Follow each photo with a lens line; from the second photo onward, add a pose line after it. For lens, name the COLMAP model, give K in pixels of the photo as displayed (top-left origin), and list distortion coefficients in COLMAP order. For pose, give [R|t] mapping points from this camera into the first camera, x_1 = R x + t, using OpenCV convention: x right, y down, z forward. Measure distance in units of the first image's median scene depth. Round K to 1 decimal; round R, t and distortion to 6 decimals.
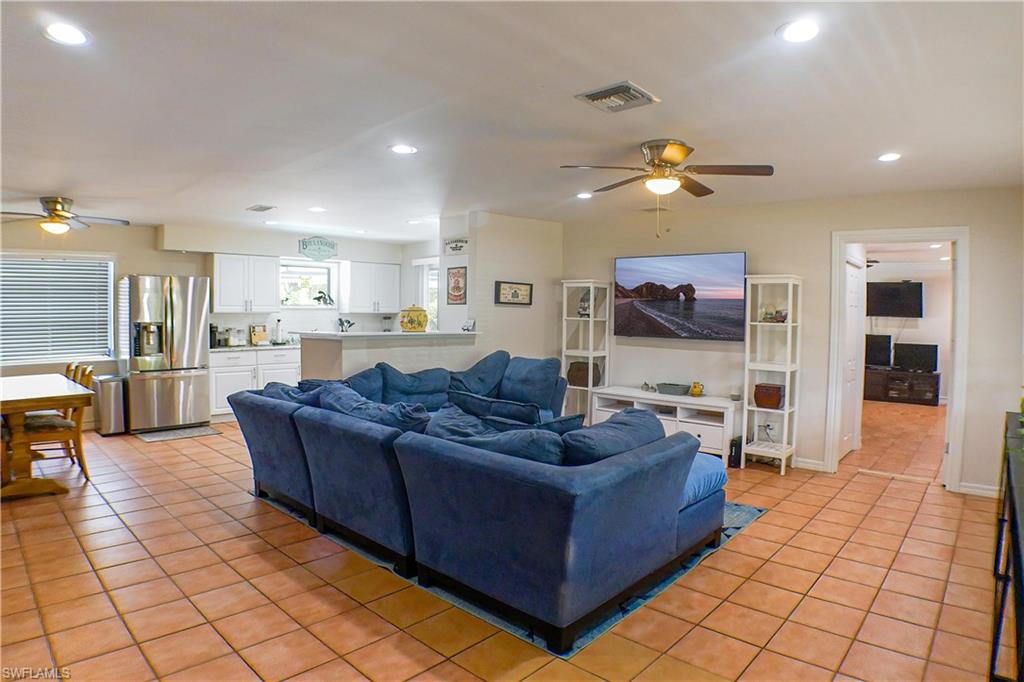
lens RADIAL K [[574.1, 0, 512.0], [0, 574.1, 329.7], [0, 0, 1]] dist [-0.151697, -0.000667]
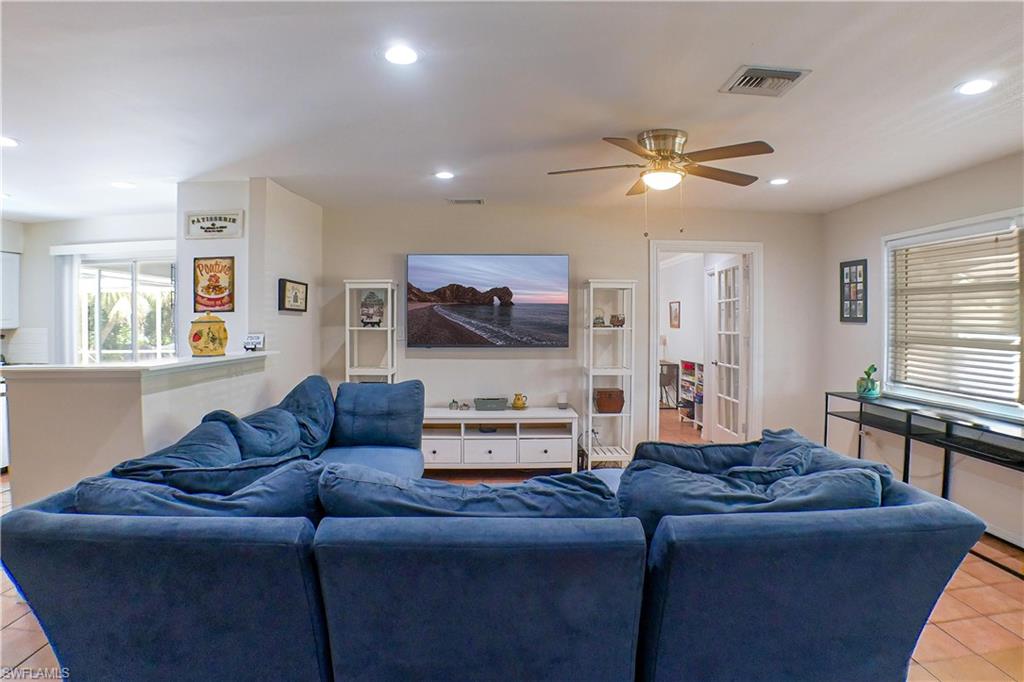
lens RADIAL K [[597.9, 0, 512.0], [0, 597.9, 341.0], [0, 0, 1]] dist [-0.173289, -0.000200]
pose [[0.716066, -0.038470, 0.696972, -0.326082], [0.031920, 0.999240, 0.022359, -0.014273], [-0.697303, 0.006237, 0.716750, 0.283550]]
